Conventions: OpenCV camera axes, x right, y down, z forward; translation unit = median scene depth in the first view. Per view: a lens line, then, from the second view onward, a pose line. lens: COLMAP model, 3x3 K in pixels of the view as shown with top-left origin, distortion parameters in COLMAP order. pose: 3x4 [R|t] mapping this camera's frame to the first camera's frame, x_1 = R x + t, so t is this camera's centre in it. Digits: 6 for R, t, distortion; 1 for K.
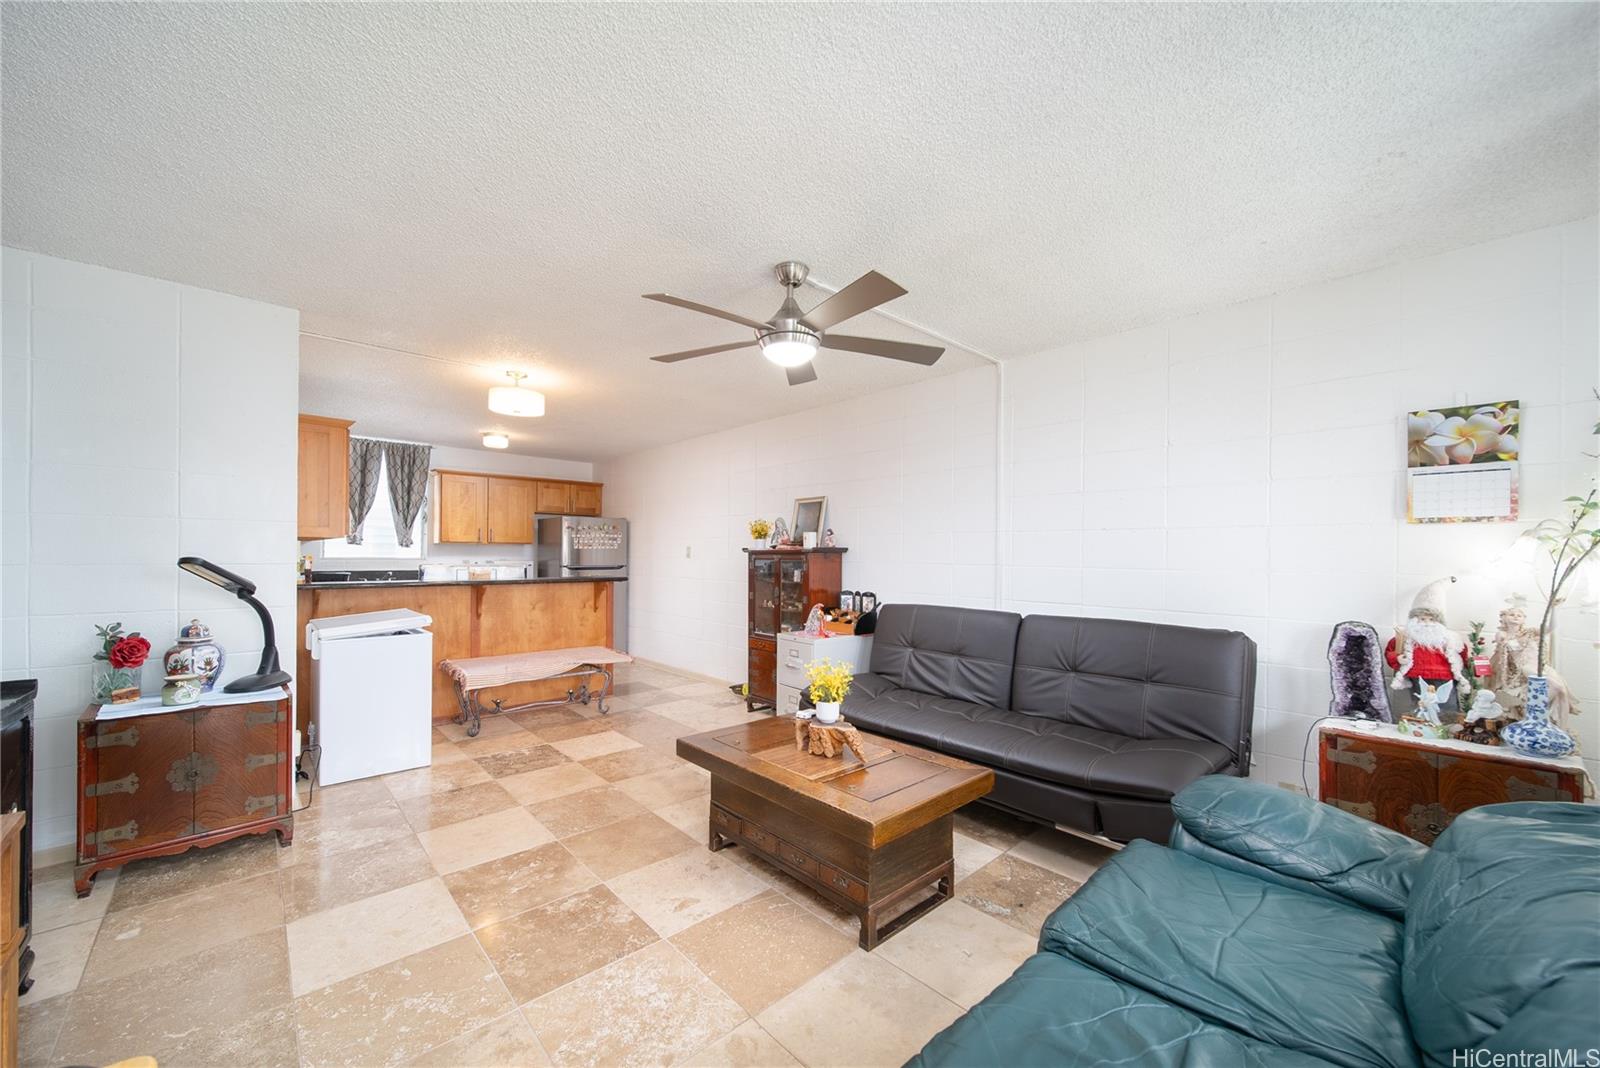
lens RADIAL K [[614.4, 0, 803.7], [0, 614.4, 546.0], [0, 0, 1]] dist [0.000585, -0.000208]
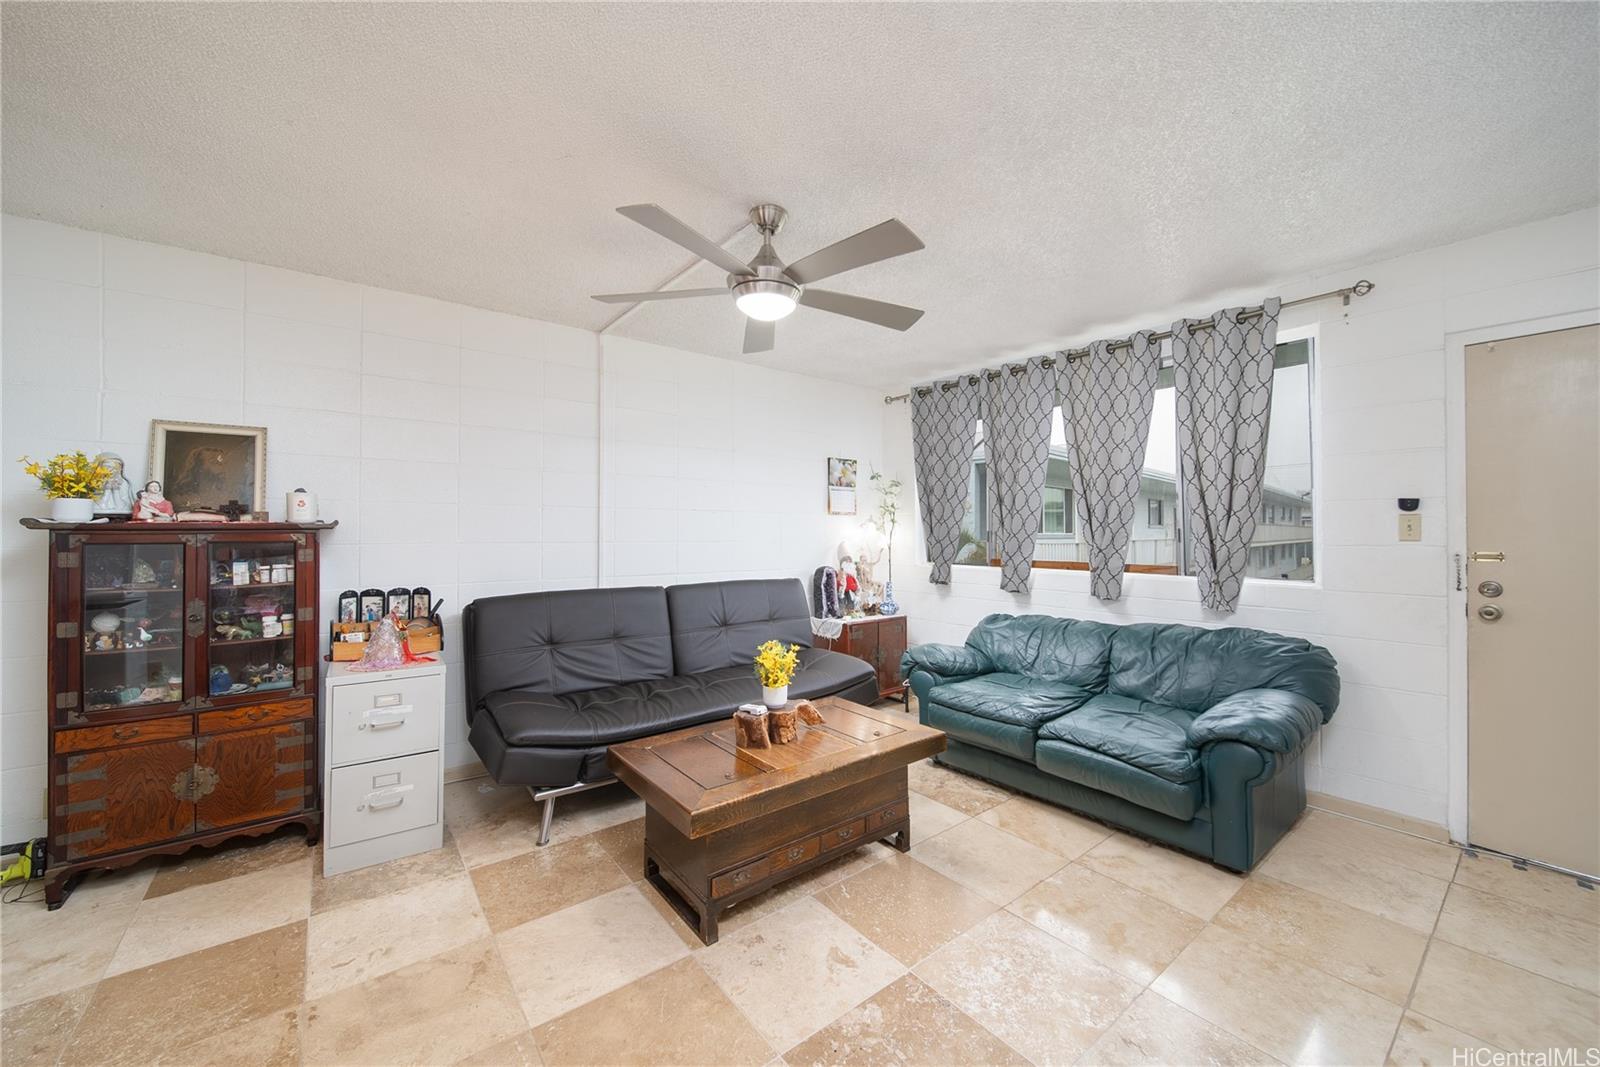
lens RADIAL K [[614.4, 0, 794.0], [0, 614.4, 531.5], [0, 0, 1]] dist [0.000585, -0.000208]
pose [[0.075462, -0.009377, 0.997105, -0.802362], [-0.013780, 0.999850, 0.010446, 0.000005], [-0.997053, -0.014528, 0.075321, 0.796260]]
